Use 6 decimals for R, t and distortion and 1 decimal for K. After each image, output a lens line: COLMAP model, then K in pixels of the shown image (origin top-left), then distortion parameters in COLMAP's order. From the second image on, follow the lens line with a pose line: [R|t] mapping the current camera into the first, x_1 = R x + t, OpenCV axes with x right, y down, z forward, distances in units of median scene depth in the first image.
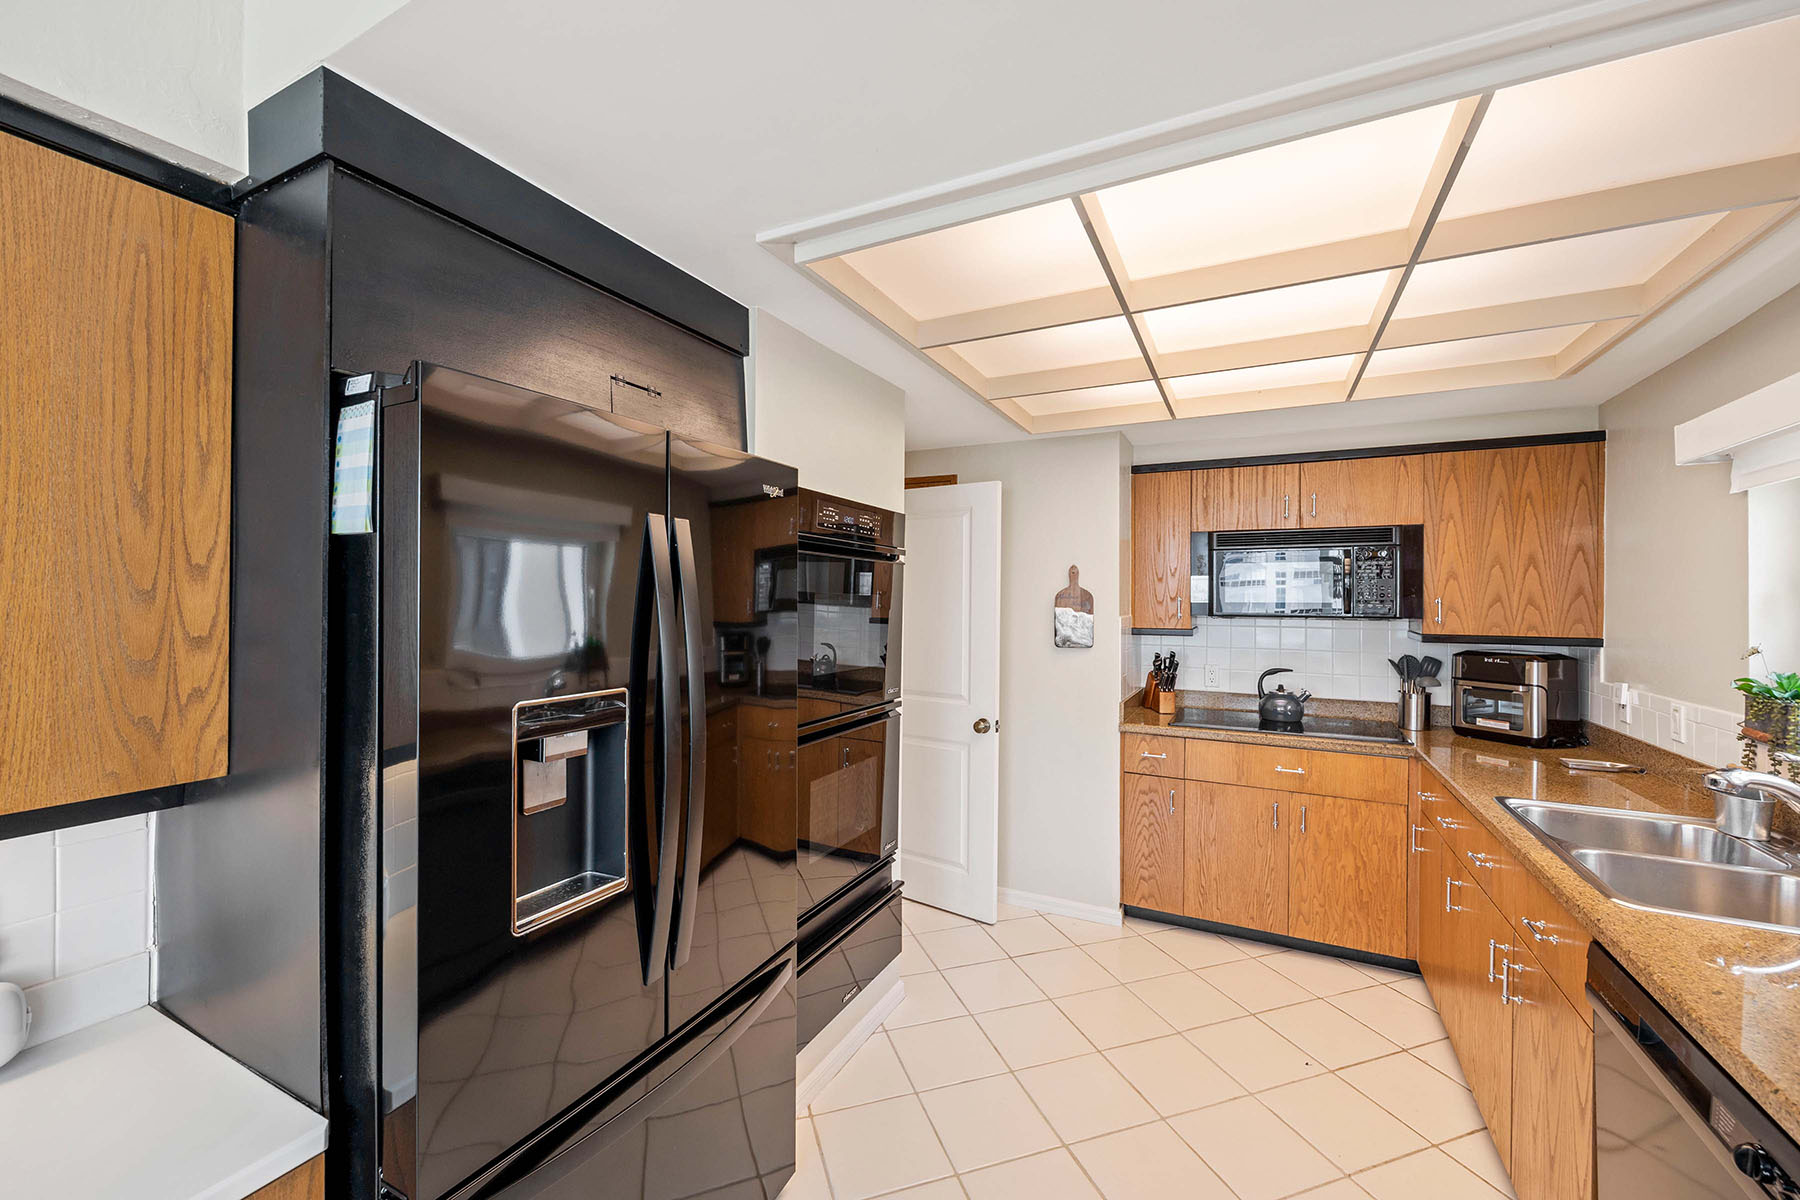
lens RADIAL K [[720.6, 0, 900.0], [0, 720.6, 600.0], [0, 0, 1]] dist [-0.000419, -0.000014]
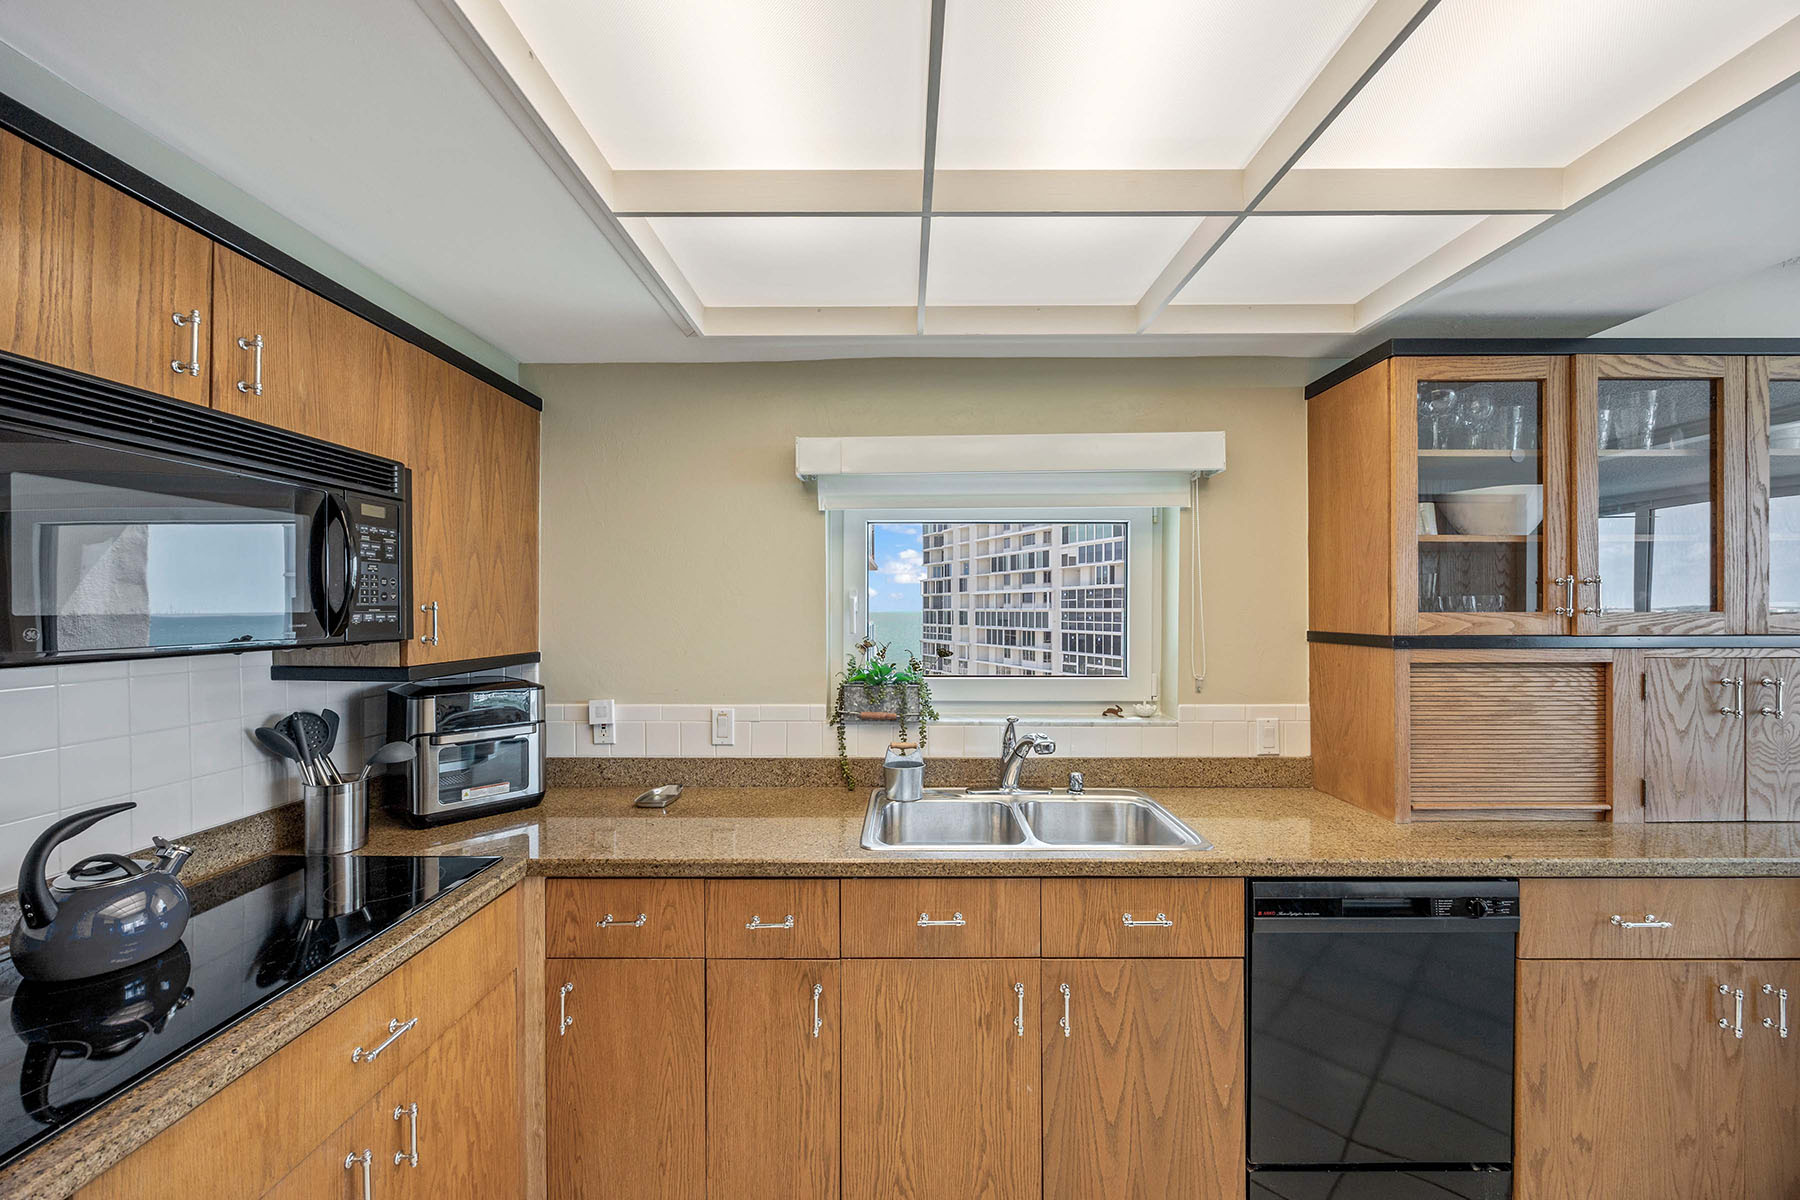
lens RADIAL K [[722.9, 0, 846.0], [0, 722.9, 604.9], [0, 0, 1]] dist [-0.000429, -0.000022]
pose [[-0.445259, -0.003082, 0.895396, 0.080437], [-0.006102, 0.999981, 0.000408, -0.002626], [-0.895381, -0.005282, -0.445270, 0.962231]]
